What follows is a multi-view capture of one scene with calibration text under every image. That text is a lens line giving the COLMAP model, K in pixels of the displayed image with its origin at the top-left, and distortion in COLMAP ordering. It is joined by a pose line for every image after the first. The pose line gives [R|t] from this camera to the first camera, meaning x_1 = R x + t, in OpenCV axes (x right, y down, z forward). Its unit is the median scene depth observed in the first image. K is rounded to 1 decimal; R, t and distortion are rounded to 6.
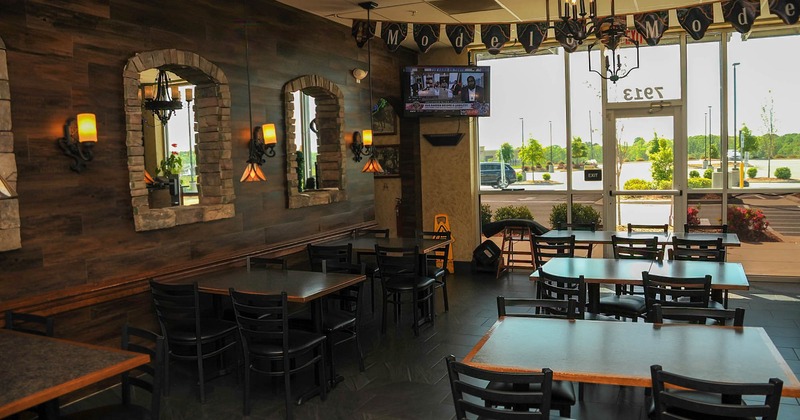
lens RADIAL K [[627.9, 0, 389.0], [0, 627.9, 208.2], [0, 0, 1]] dist [-0.088549, 0.000350]
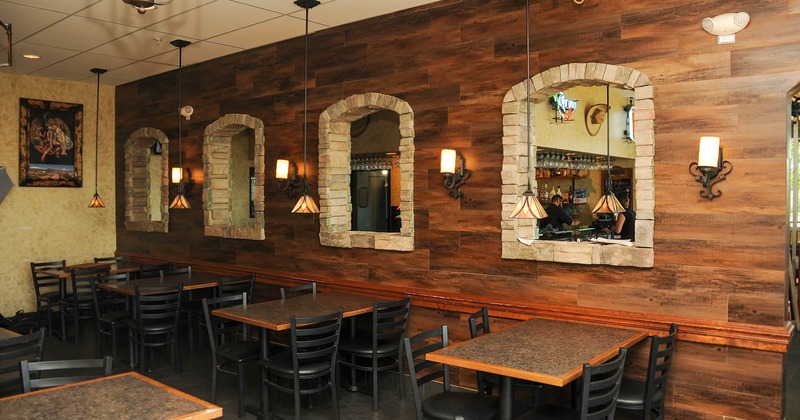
lens RADIAL K [[627.9, 0, 389.0], [0, 627.9, 208.2], [0, 0, 1]] dist [-0.088549, 0.000350]
pose [[-0.270112, 0.048893, -0.961587, 0.788817], [-0.064367, 0.995559, 0.068701, -0.133632], [0.960675, 0.080451, -0.265765, 1.417204]]
